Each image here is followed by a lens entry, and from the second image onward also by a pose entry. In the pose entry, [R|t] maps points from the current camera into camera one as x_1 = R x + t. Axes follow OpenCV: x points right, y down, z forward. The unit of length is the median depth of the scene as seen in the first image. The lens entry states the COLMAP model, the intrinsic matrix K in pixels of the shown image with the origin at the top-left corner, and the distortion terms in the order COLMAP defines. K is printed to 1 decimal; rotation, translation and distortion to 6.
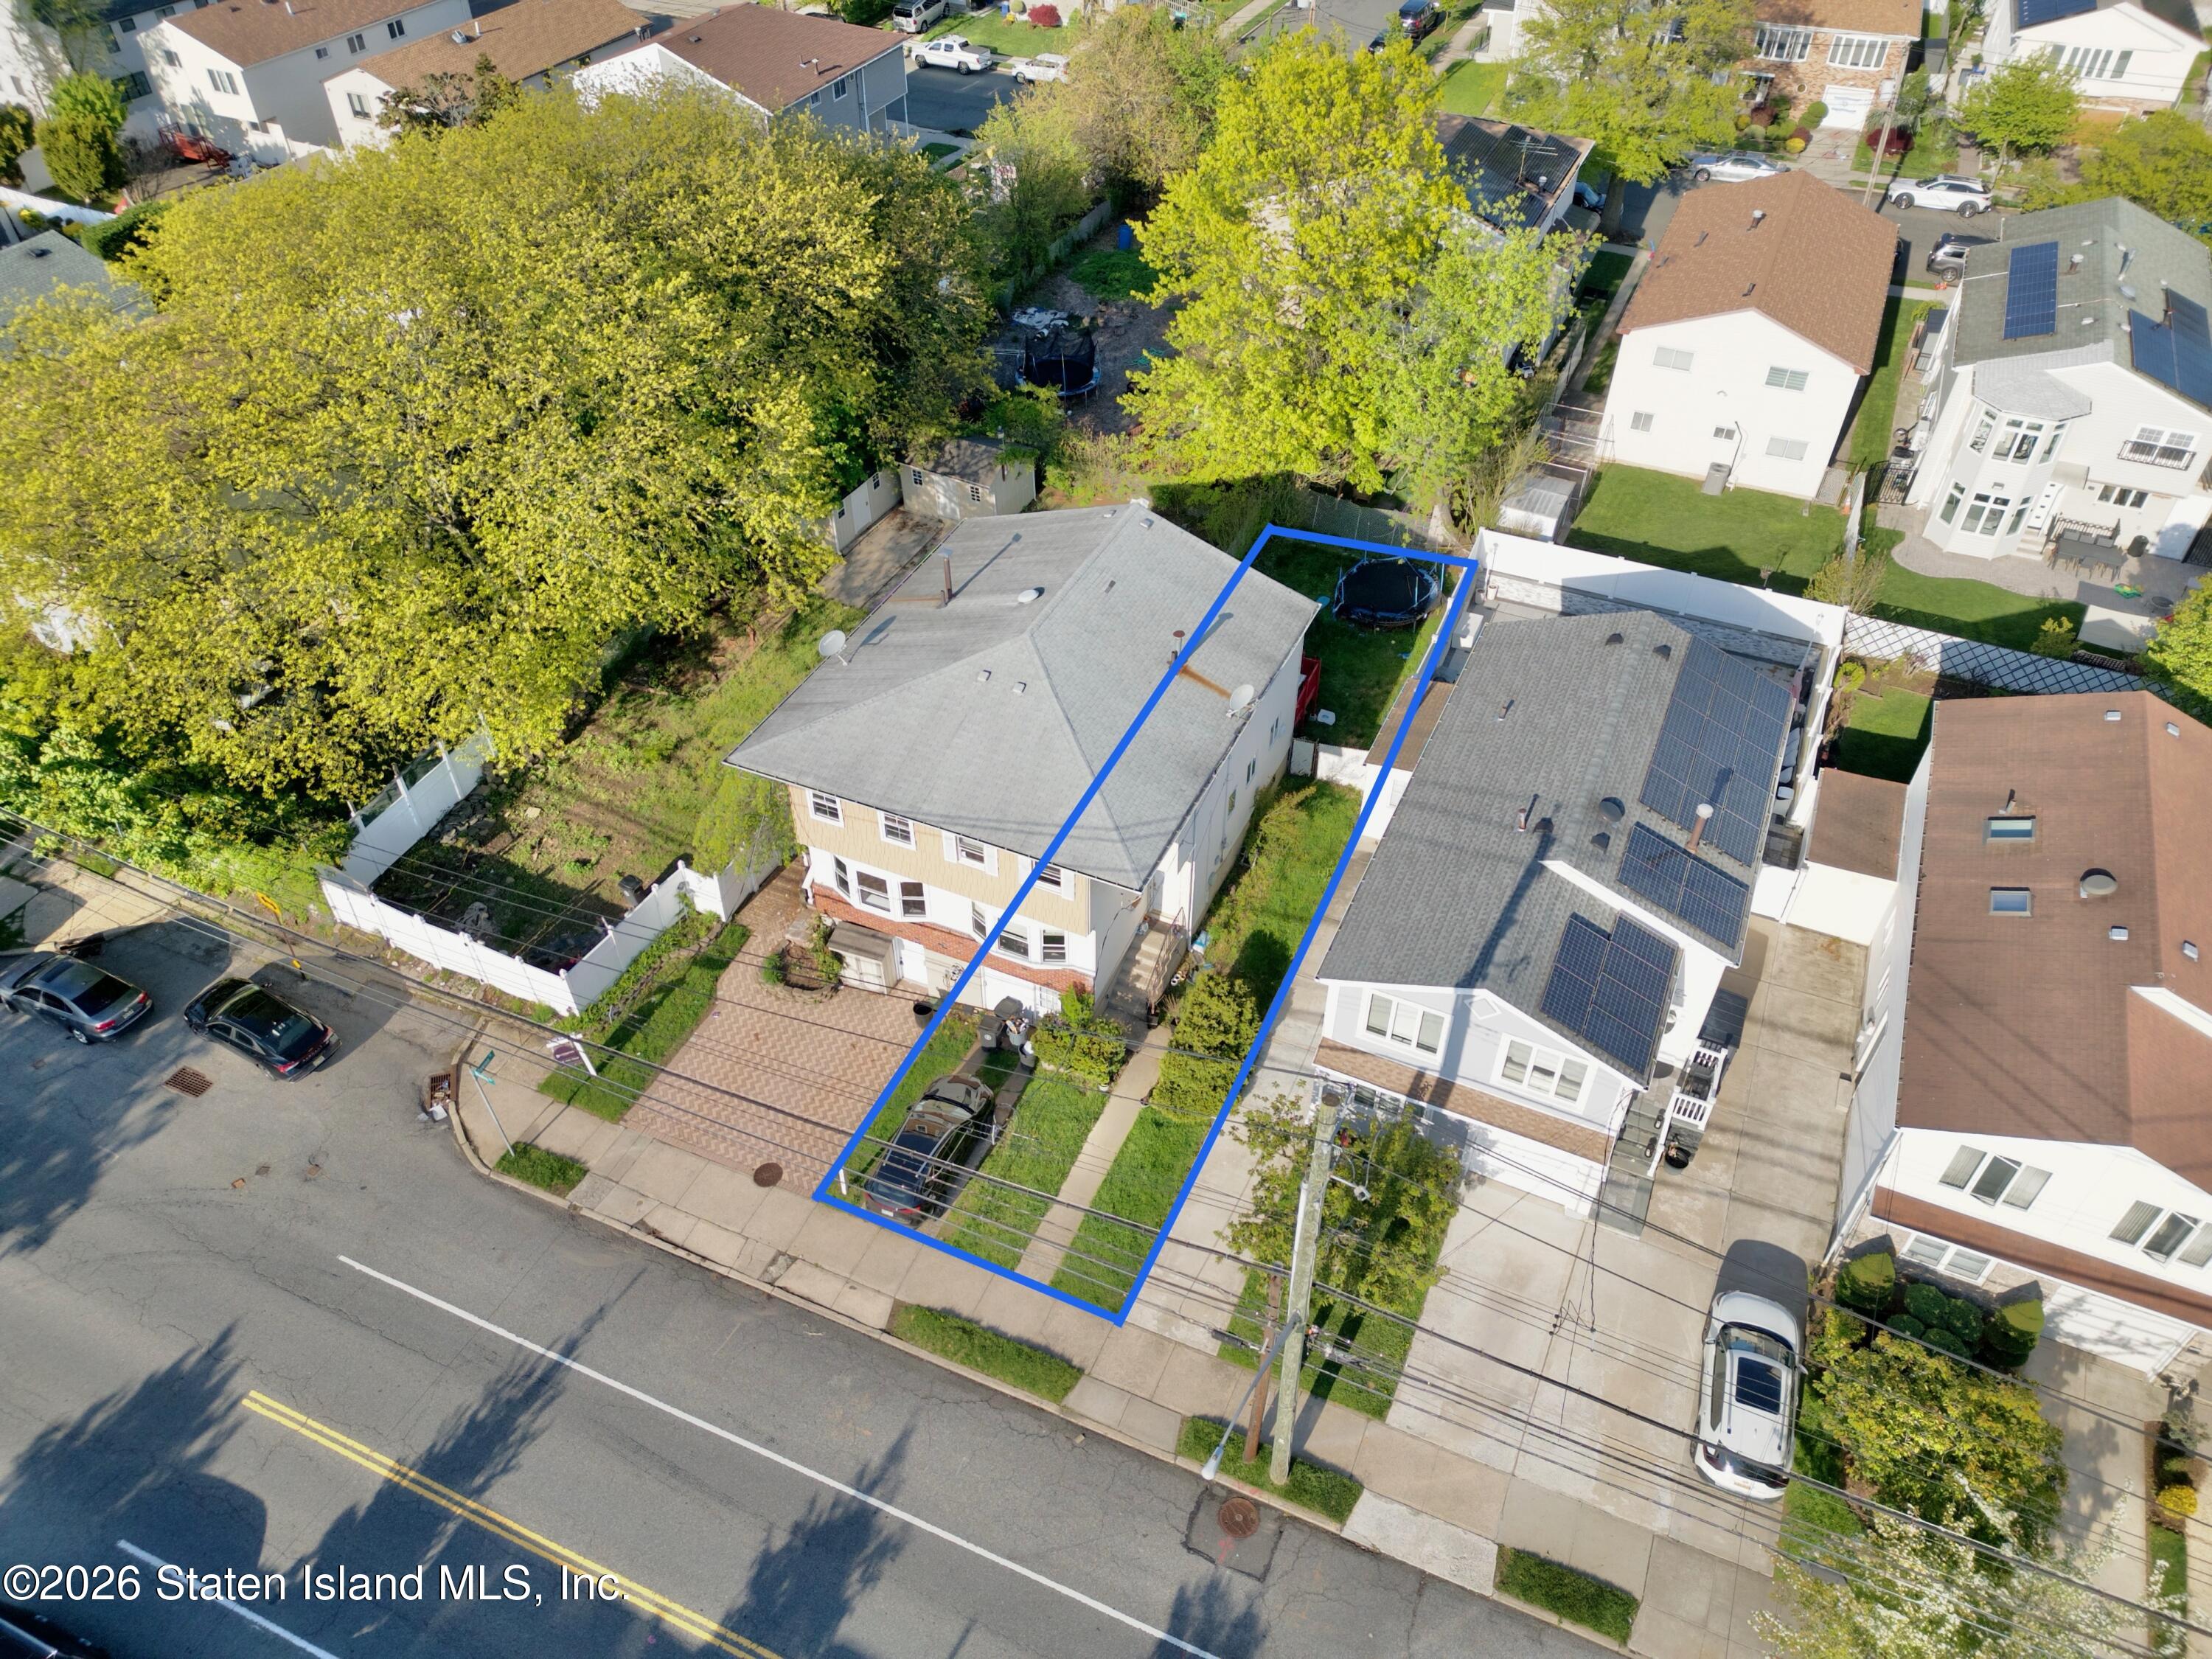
lens RADIAL K [[1526.5, 0, 1103.6], [0, 1526.5, 833.0], [0, 0, 1]] dist [0.069999, -0.054542]
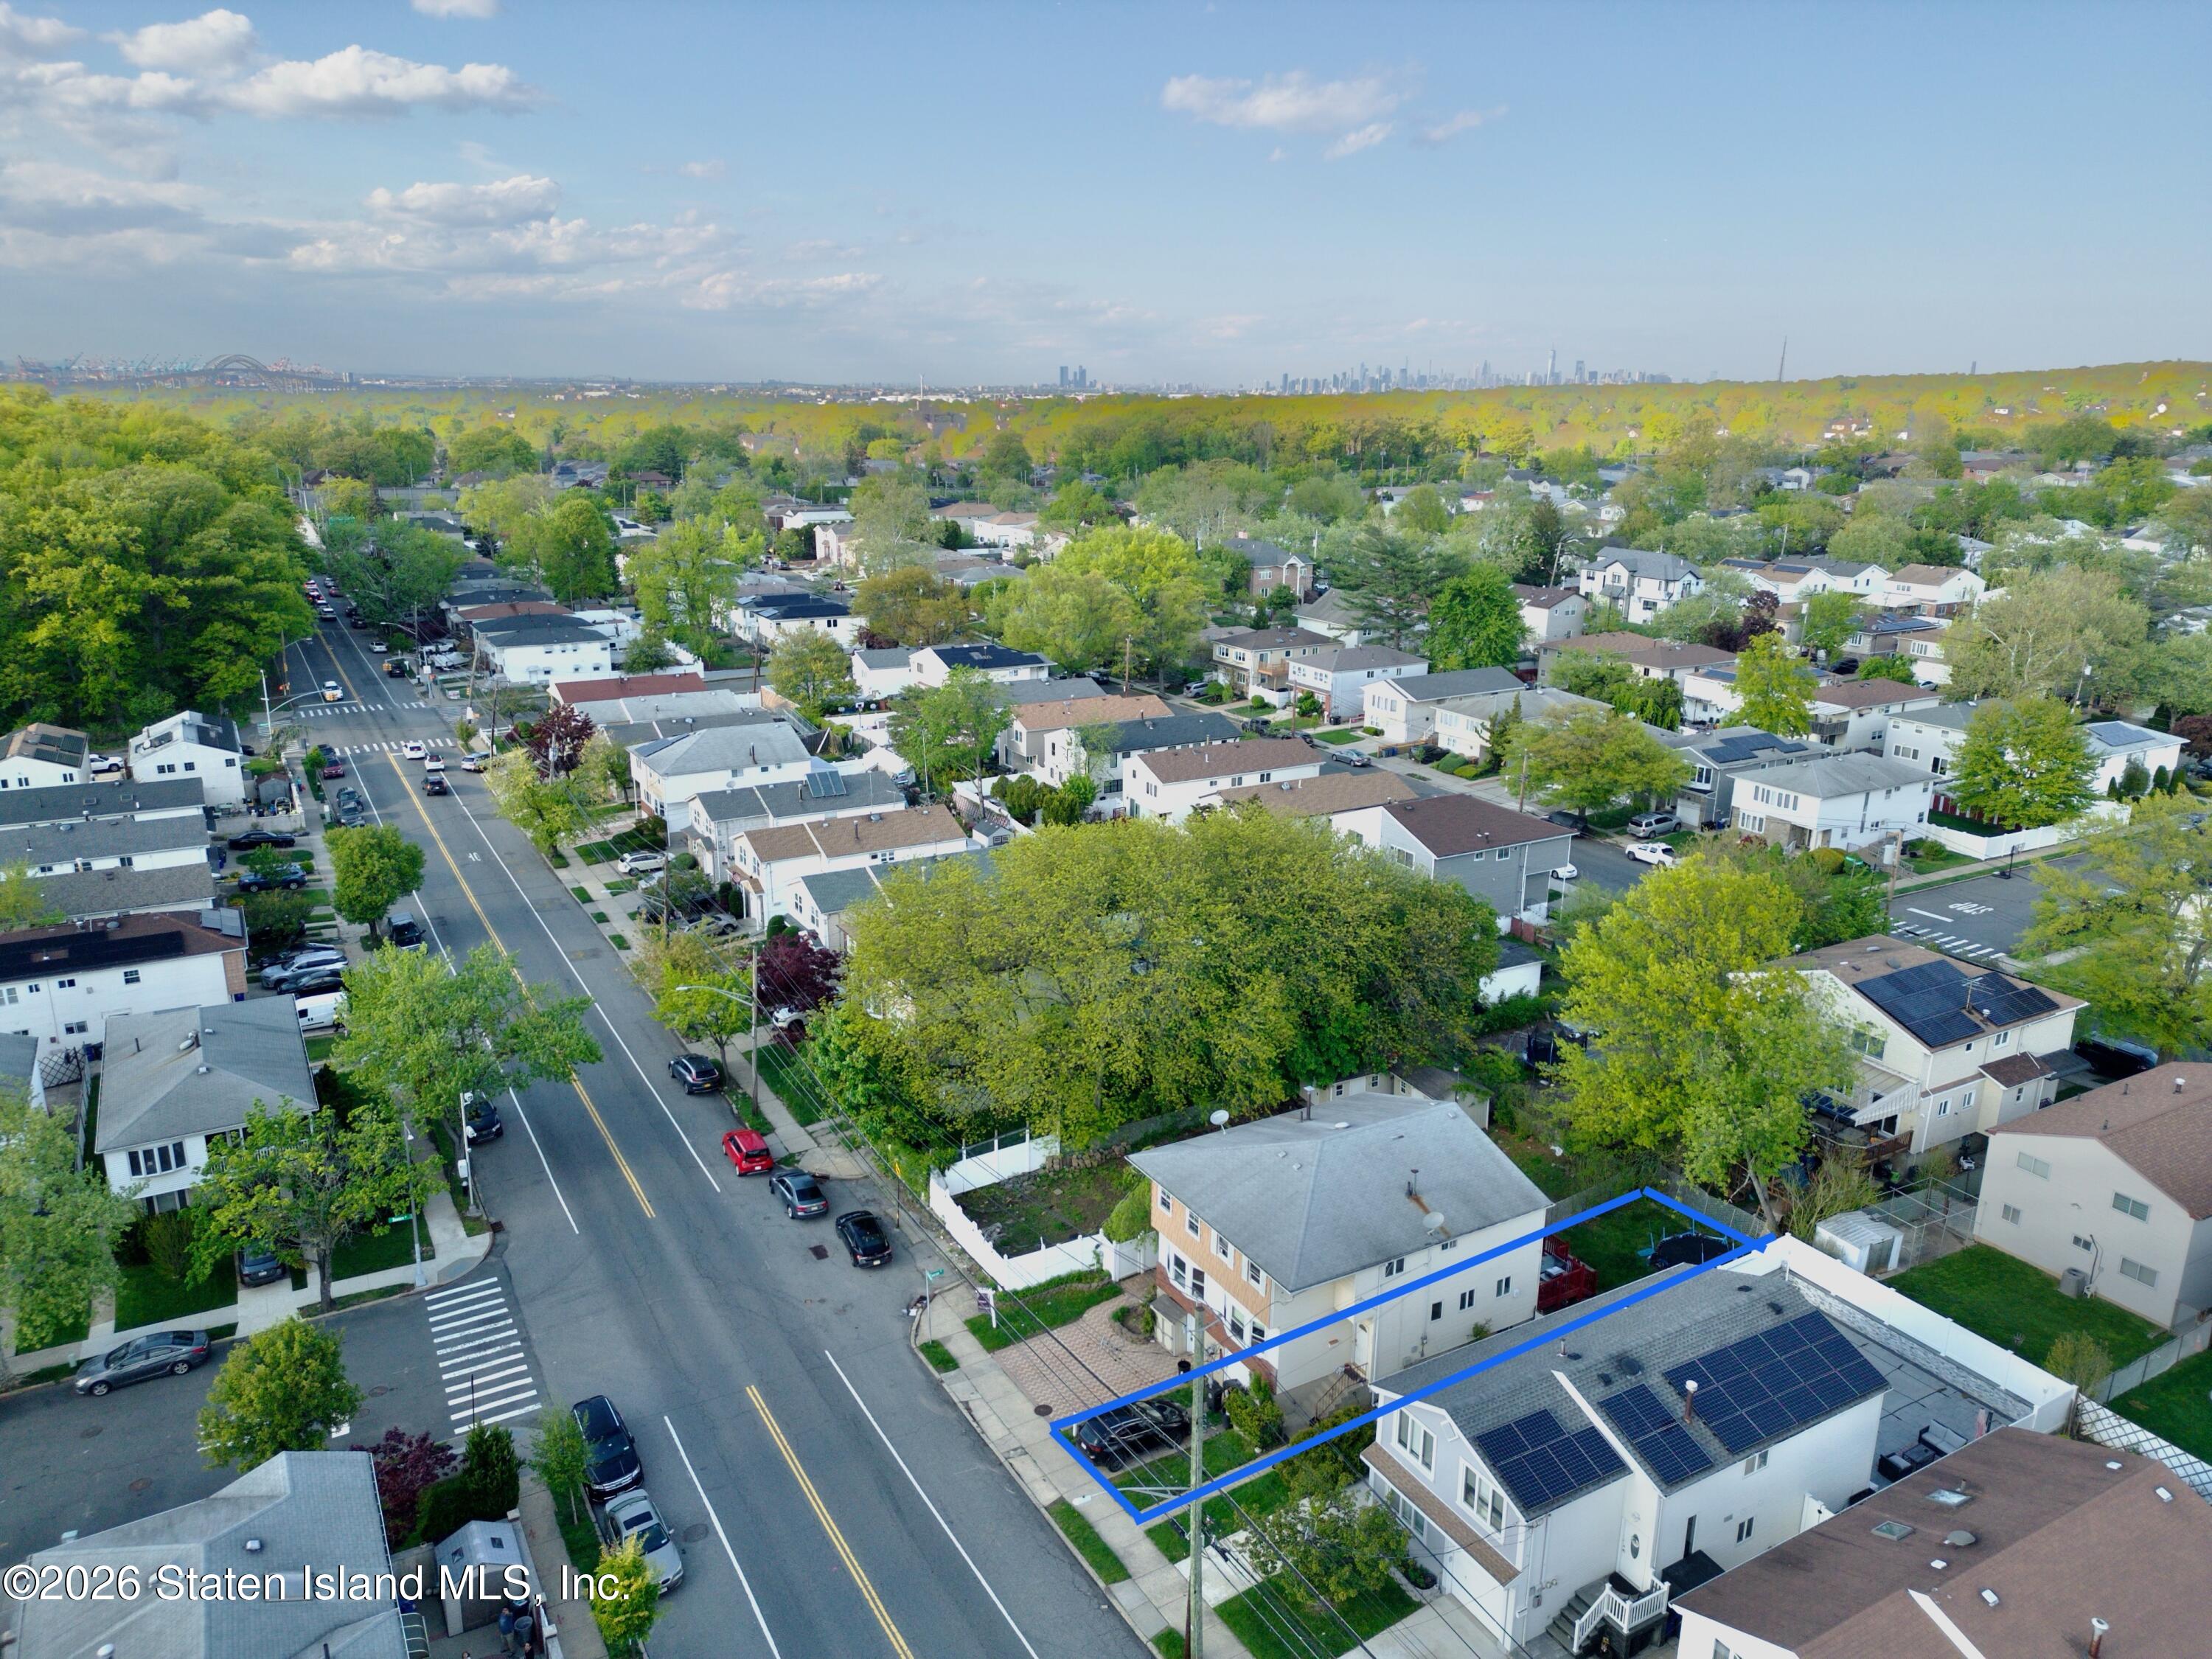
lens RADIAL K [[1526.5, 0, 1103.6], [0, 1526.5, 833.0], [0, 0, 1]] dist [0.069999, -0.054542]
pose [[0.812967, 0.165489, -0.558299, 0.585529], [-0.397815, 0.857990, -0.324956, 0.194477], [0.425238, 0.486278, 0.763352, -0.441516]]
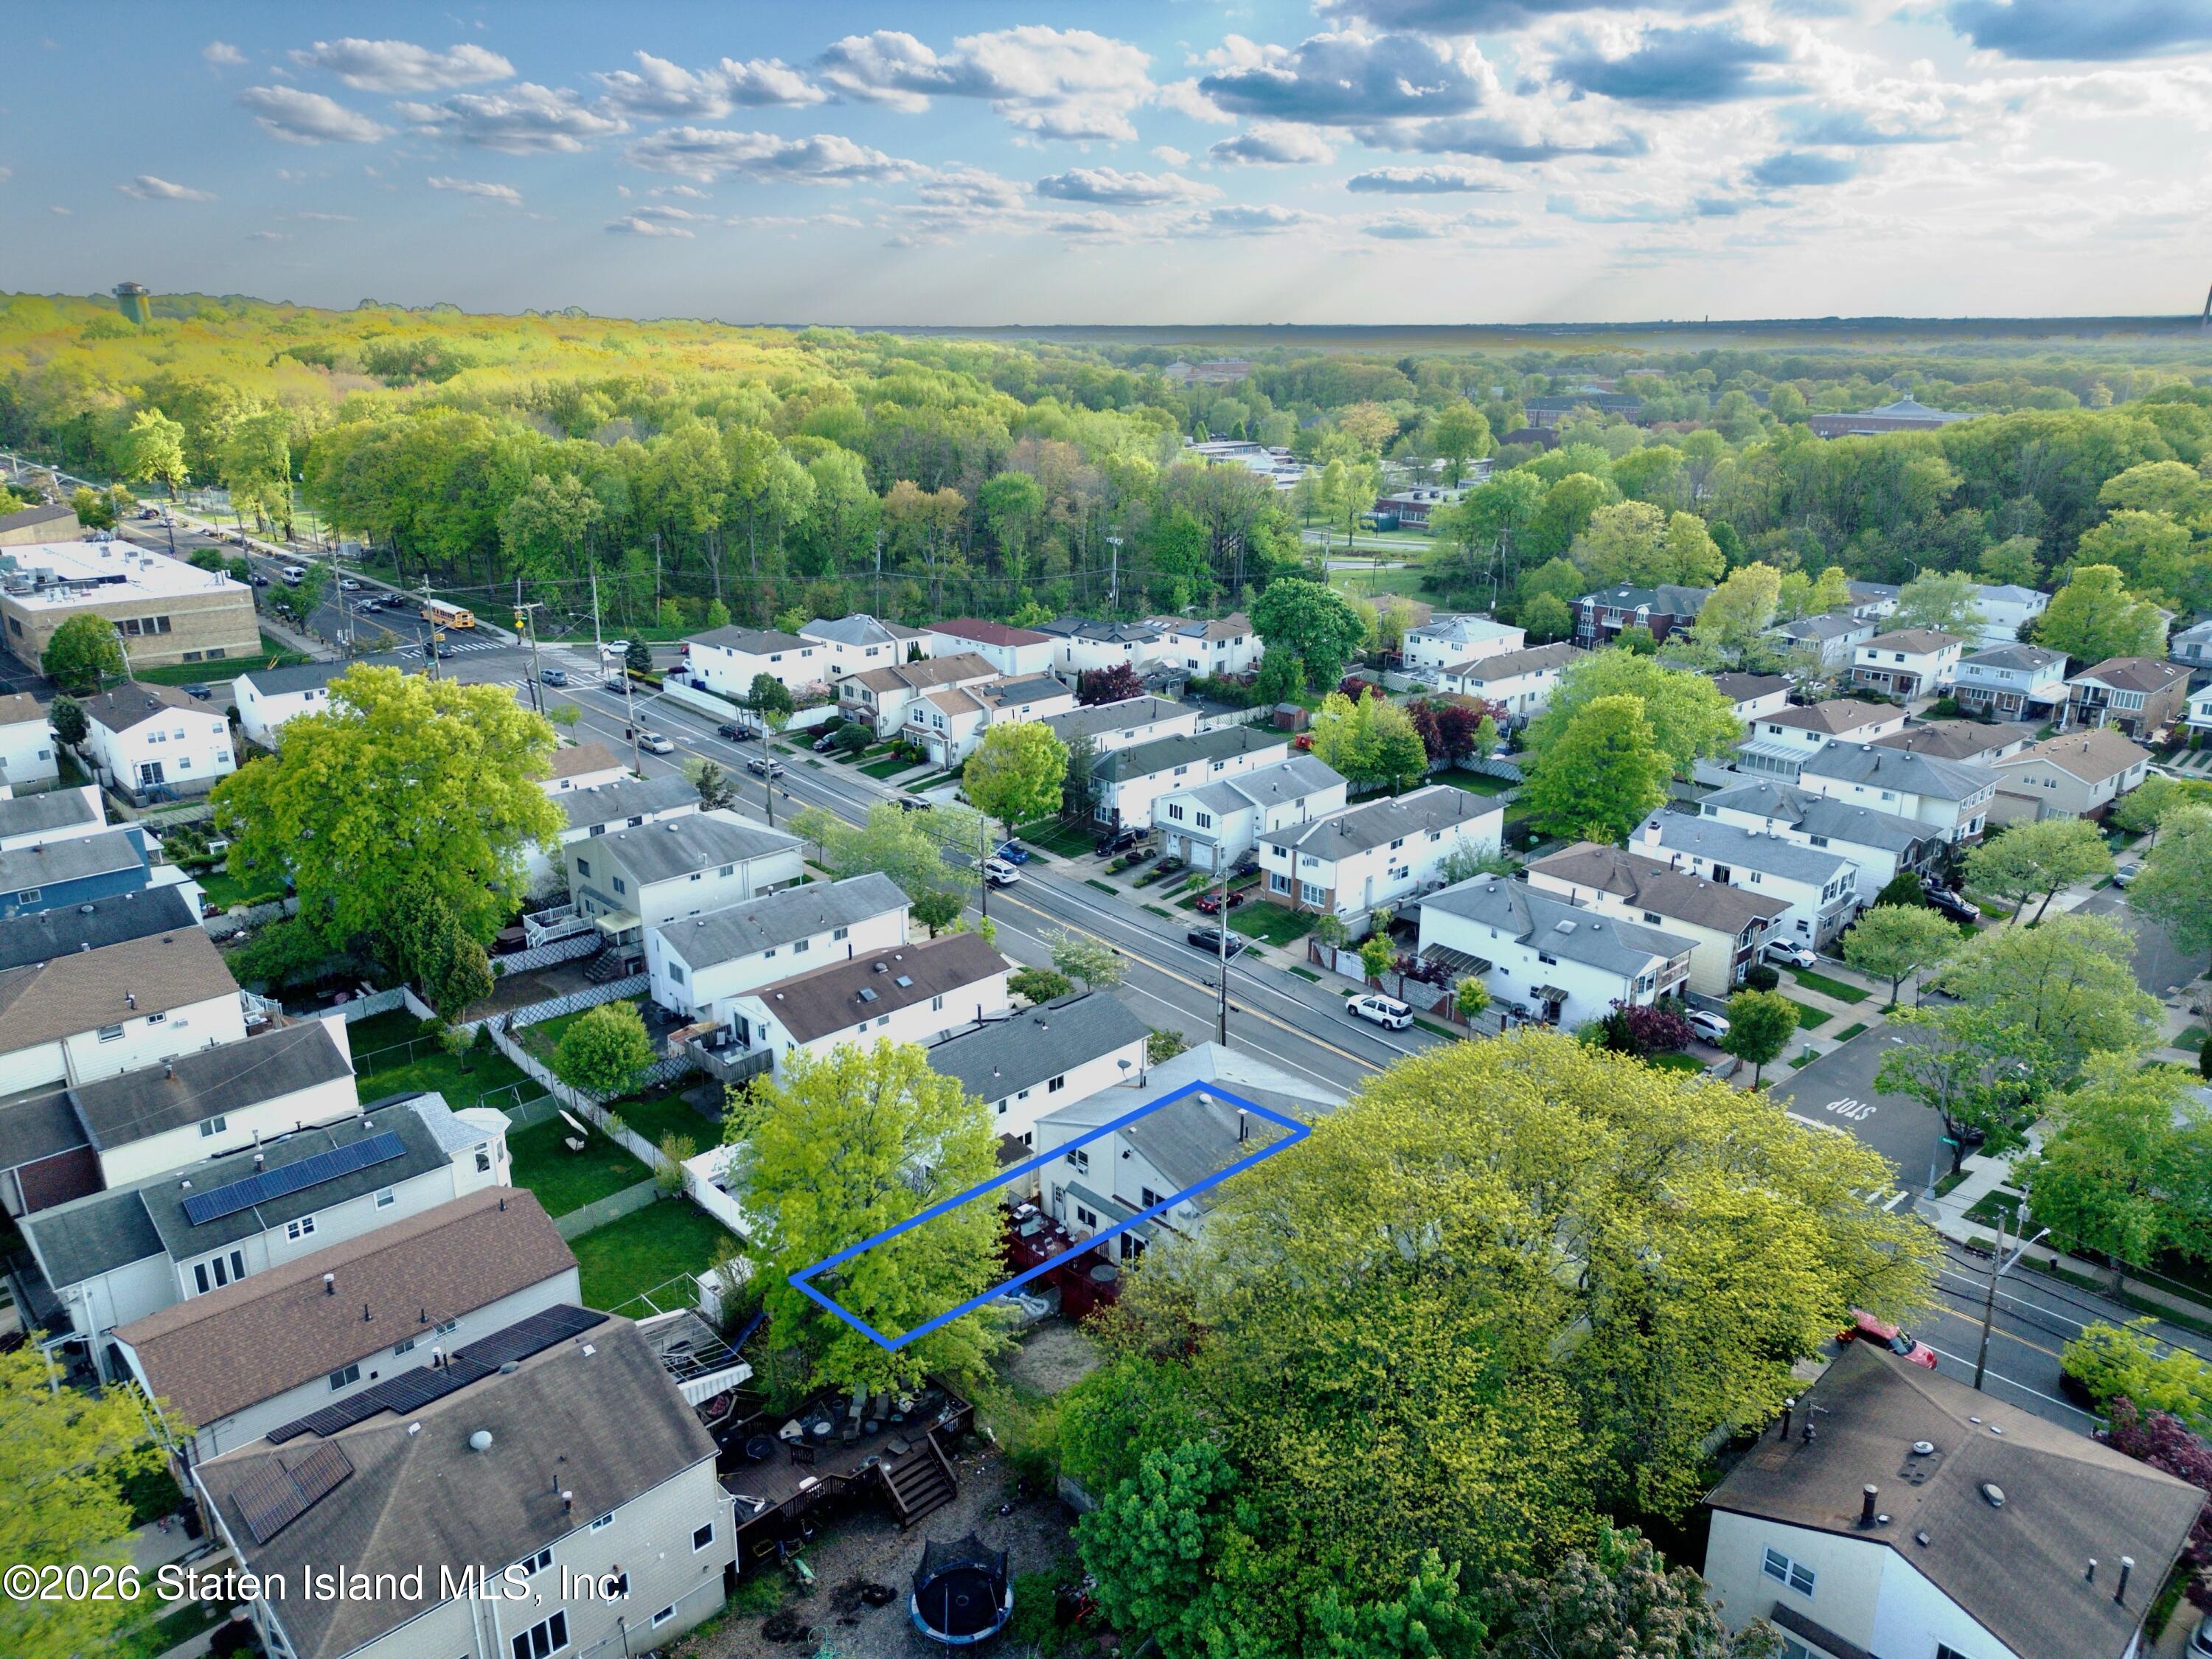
lens RADIAL K [[1526.5, 0, 1103.6], [0, 1526.5, 833.0], [0, 0, 1]] dist [0.069999, -0.054542]
pose [[-0.926511, -0.123075, 0.355569, -0.553367], [0.250531, 0.503271, 0.827014, -1.887902], [-0.280732, 0.855319, -0.435452, 1.593456]]
